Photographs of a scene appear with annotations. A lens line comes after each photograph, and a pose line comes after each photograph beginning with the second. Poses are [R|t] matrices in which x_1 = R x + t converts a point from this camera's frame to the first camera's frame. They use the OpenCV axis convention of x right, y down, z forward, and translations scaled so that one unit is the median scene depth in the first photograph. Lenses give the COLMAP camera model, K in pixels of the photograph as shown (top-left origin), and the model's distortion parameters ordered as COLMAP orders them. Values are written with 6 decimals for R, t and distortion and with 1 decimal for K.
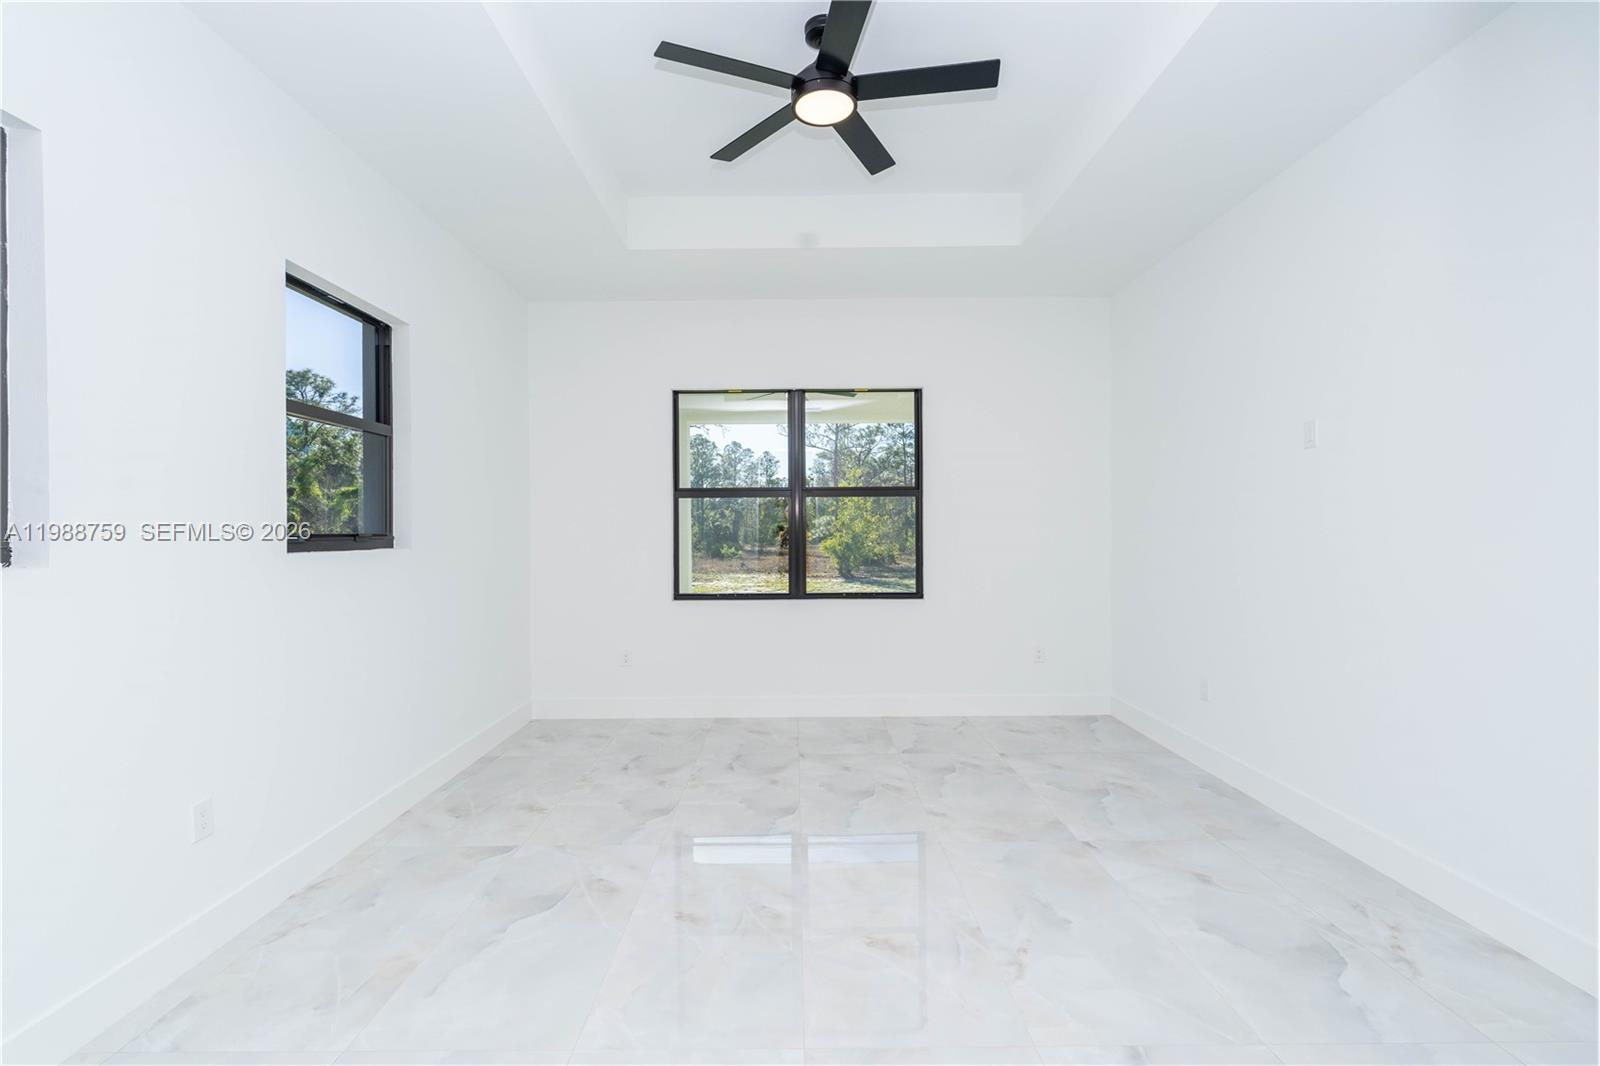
lens RADIAL K [[713.9, 0, 794.2], [0, 713.9, 529.2], [0, 0, 1]] dist [-0.004089, 0.000107]
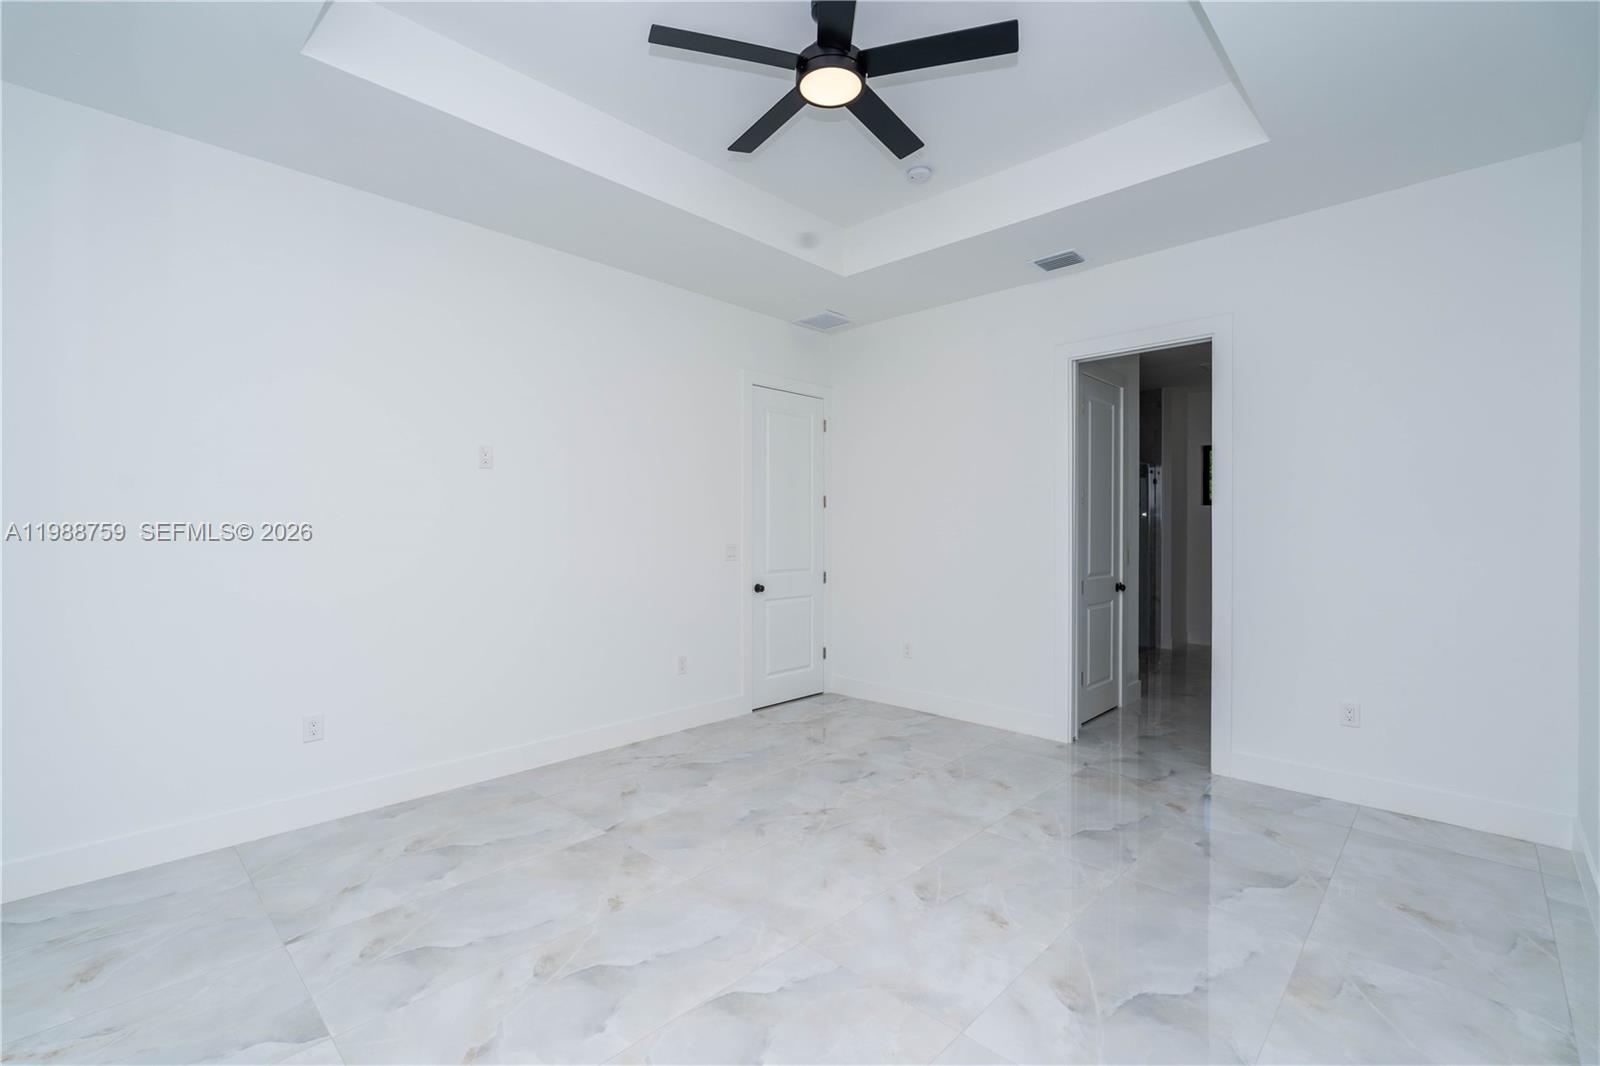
lens RADIAL K [[713.9, 0, 799.2], [0, 713.9, 534.8], [0, 0, 1]] dist [-0.004089, 0.000107]
pose [[-0.723258, -0.003732, 0.690568, -0.447891], [0.004509, 0.999939, 0.010126, -0.005266], [-0.690563, 0.010438, -0.723197, 1.342629]]
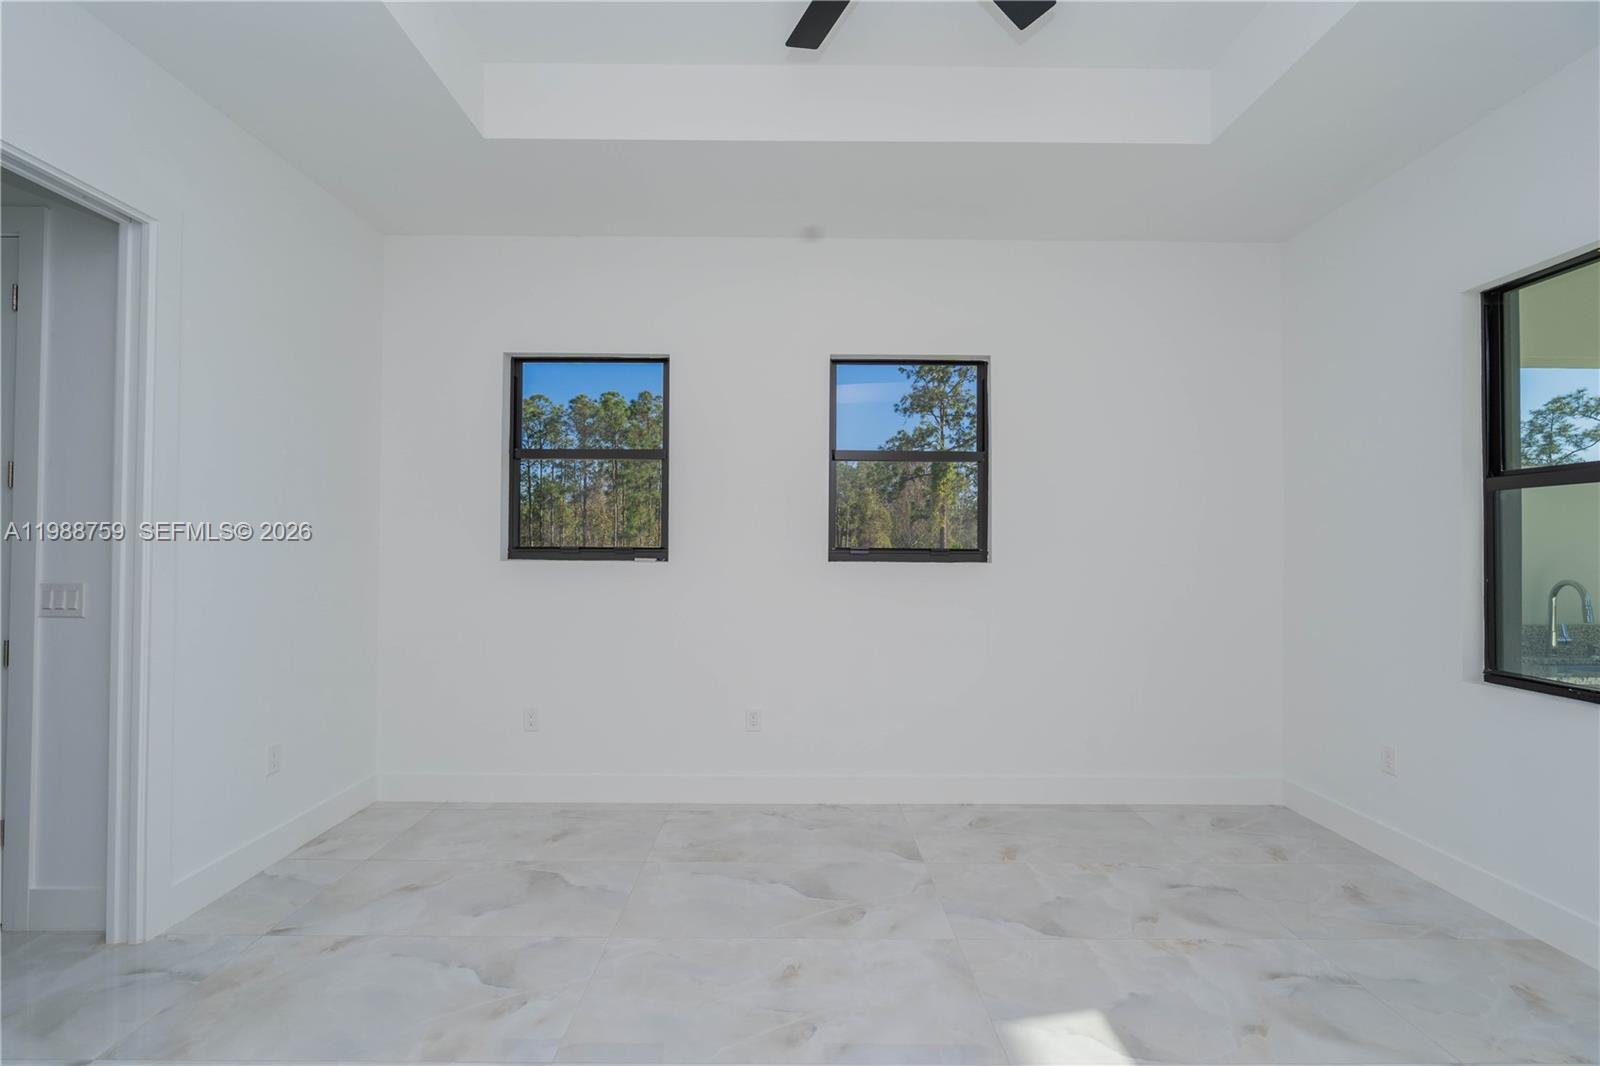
lens RADIAL K [[713.9, 0, 790.8], [0, 713.9, 529.6], [0, 0, 1]] dist [-0.004089, 0.000107]
pose [[-0.002600, -0.019530, -0.999806, 0.539450], [-0.007409, 0.999782, -0.019510, -0.001048], [0.999969, 0.007357, -0.002744, 0.702776]]
